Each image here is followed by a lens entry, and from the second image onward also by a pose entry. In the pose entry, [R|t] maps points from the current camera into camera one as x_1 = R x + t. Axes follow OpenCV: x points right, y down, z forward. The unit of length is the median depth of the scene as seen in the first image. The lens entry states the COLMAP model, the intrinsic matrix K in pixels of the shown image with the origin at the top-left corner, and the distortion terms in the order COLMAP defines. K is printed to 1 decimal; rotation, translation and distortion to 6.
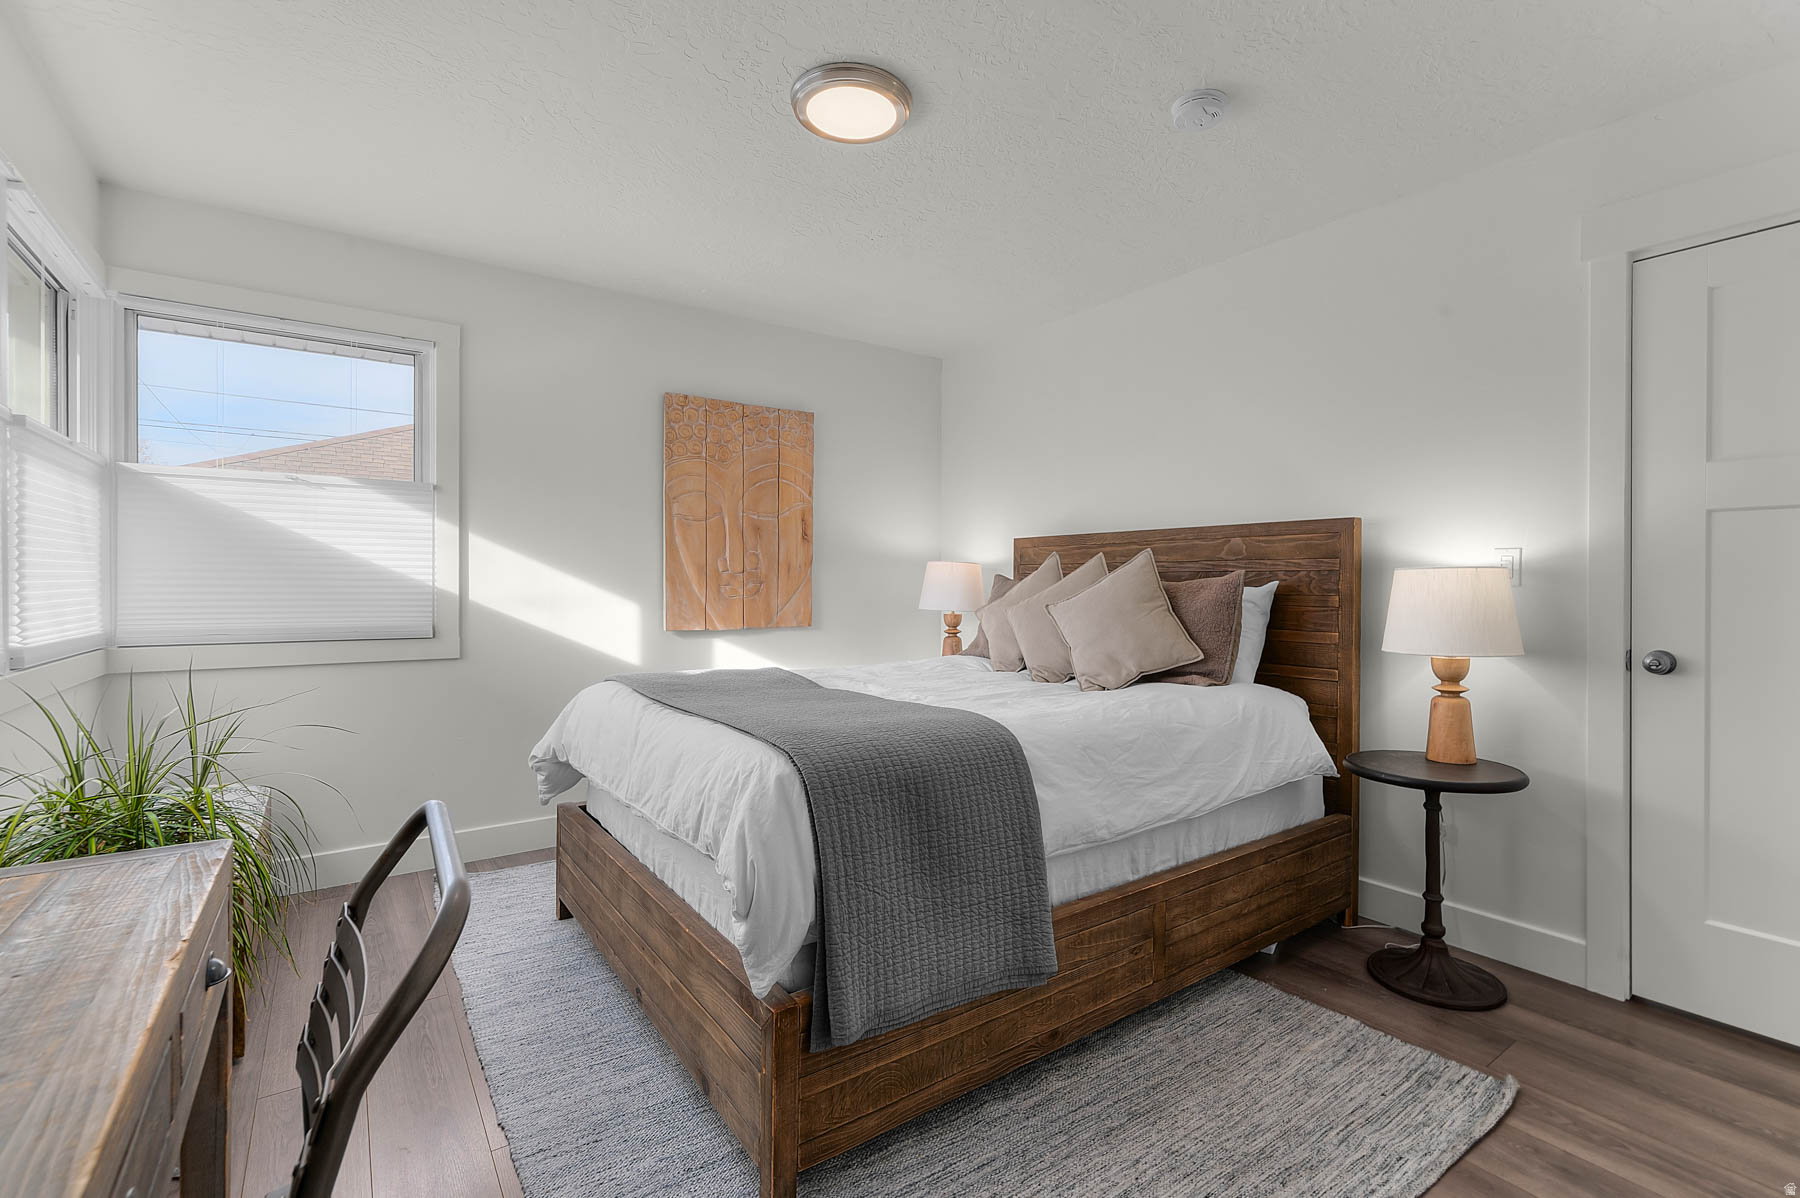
lens RADIAL K [[799.8, 0, 909.7], [0, 799.8, 592.7], [0, 0, 1]] dist [0.004436, -0.000532]
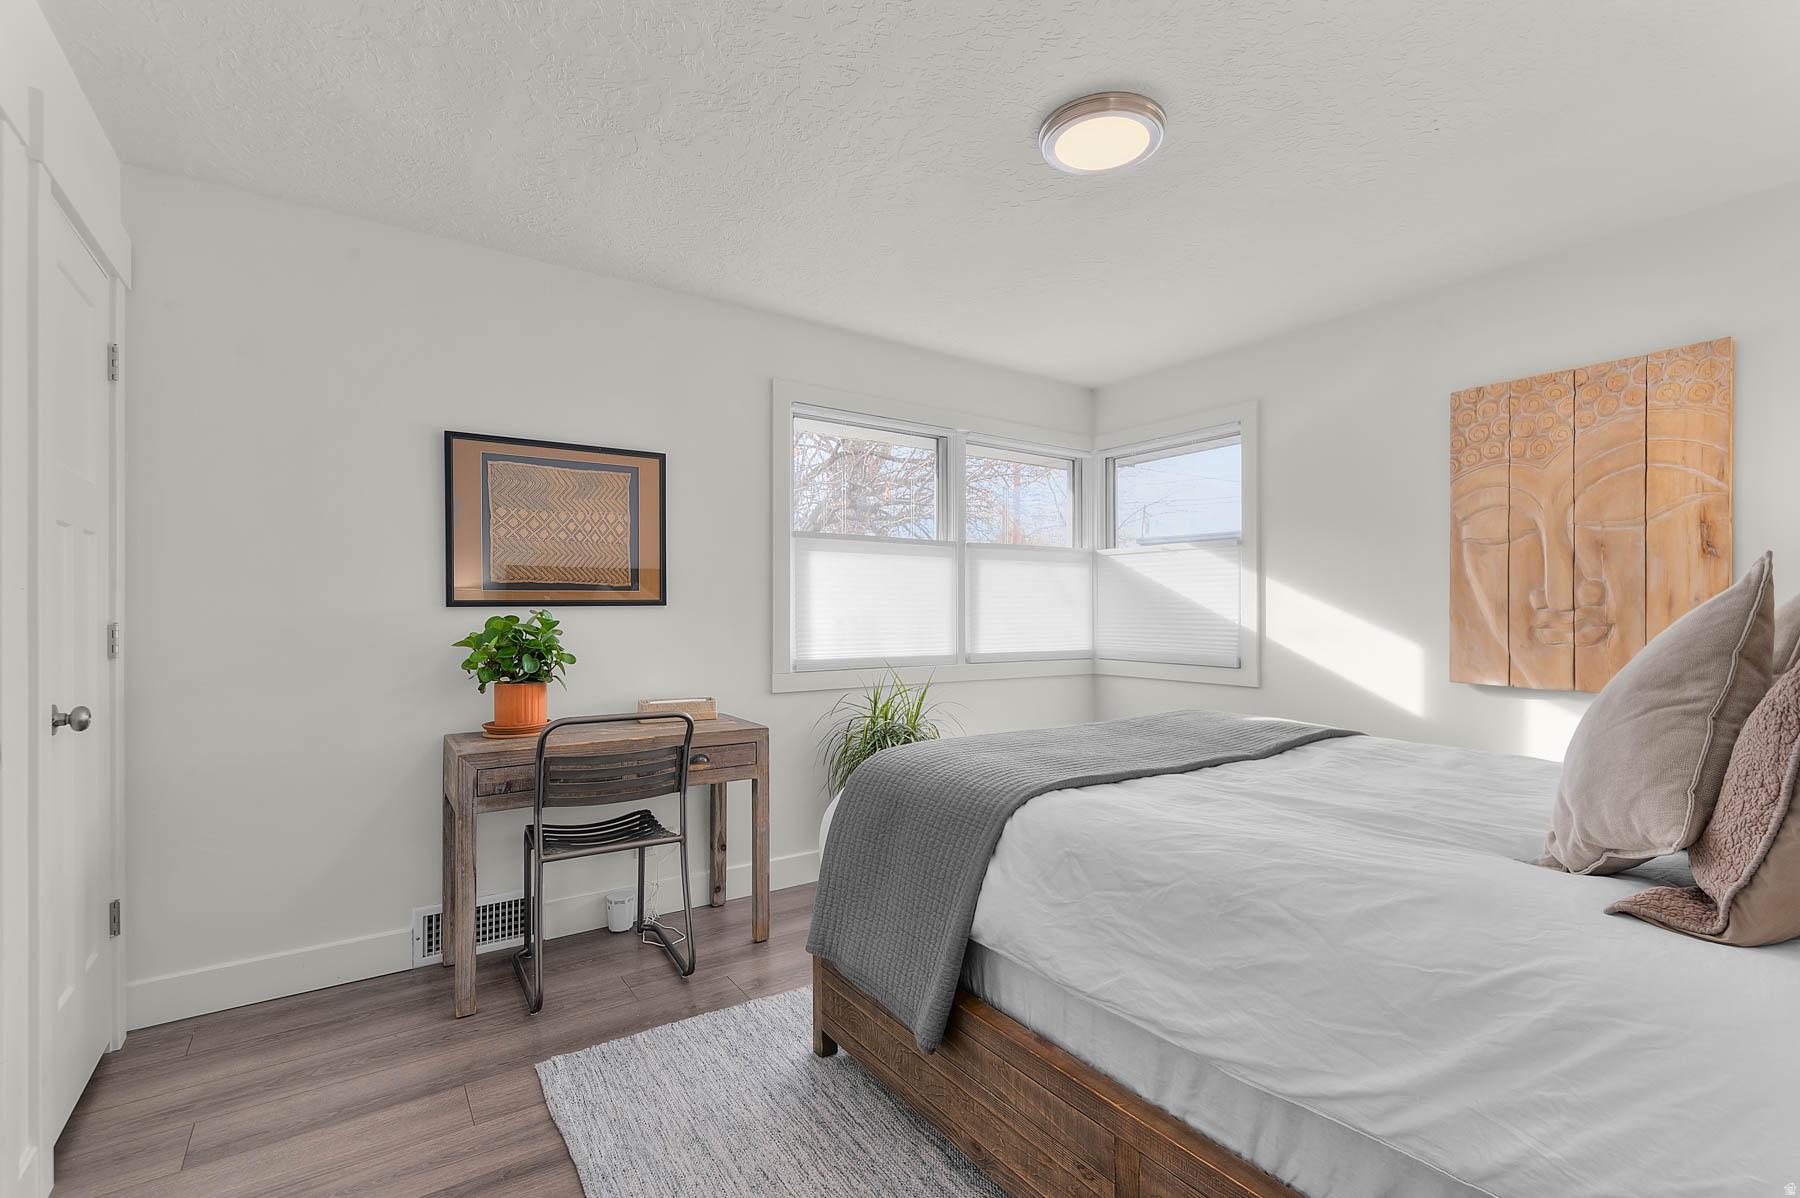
lens RADIAL K [[792.8, 0, 908.2], [0, 792.8, 607.6], [0, 0, 1]] dist [-0.021310, -0.000430]
pose [[-0.012244, -0.008473, -0.999889, 0.507908], [-0.012044, 0.999893, -0.008325, -0.015331], [0.999853, 0.011940, -0.012344, 0.450141]]
